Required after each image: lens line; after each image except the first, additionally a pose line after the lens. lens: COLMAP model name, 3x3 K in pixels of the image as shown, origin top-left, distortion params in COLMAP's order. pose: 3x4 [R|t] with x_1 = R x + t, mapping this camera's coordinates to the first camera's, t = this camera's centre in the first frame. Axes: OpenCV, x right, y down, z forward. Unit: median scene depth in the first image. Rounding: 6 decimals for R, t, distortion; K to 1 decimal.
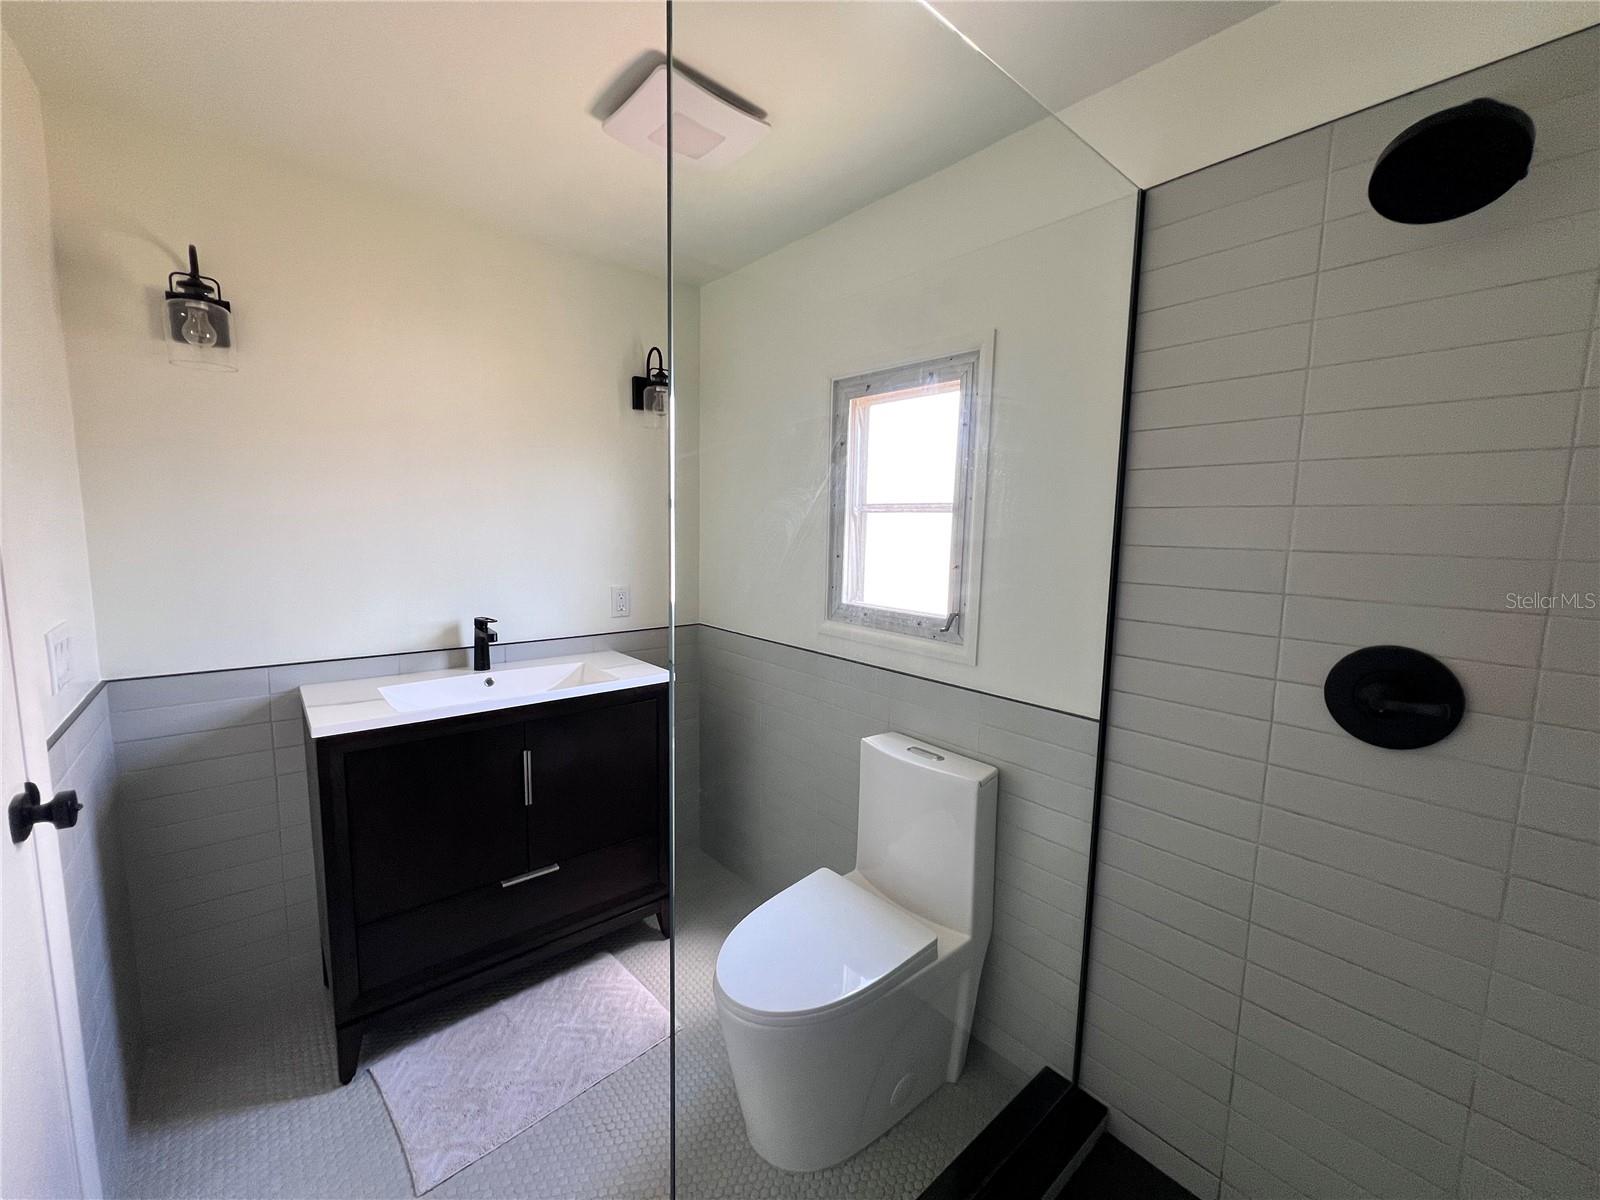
lens RADIAL K [[637.4, 0, 812.4], [0, 637.4, 600.3], [0, 0, 1]] dist [0.000999, 0.000573]
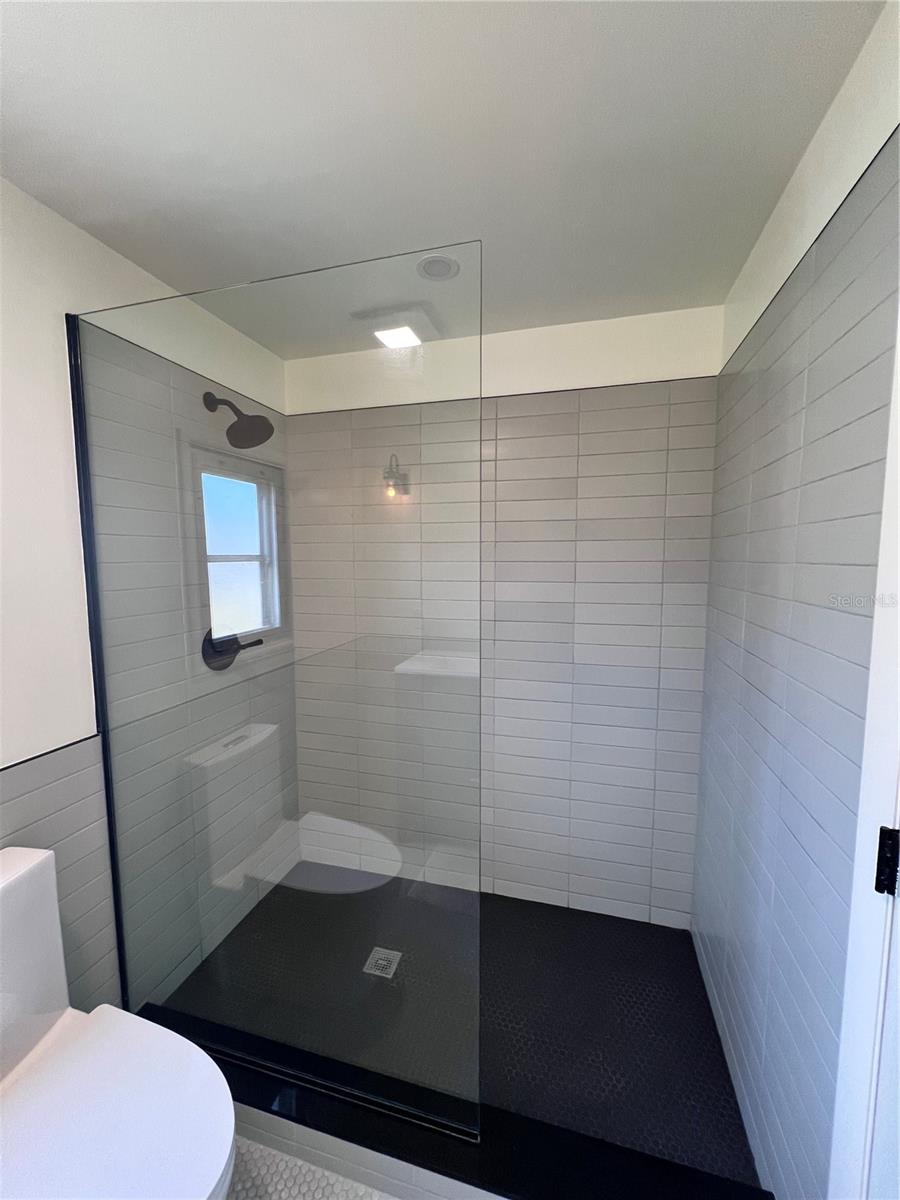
lens RADIAL K [[478.0, 0, 449.2], [0, 478.0, 604.7], [0, 0, 1]] dist [0.000999, 0.000573]
pose [[-0.554781, -0.102917, 0.825606, -0.524260], [0.086019, 0.979907, 0.179953, -0.127820], [-0.827537, 0.170853, -0.534781, 0.687103]]
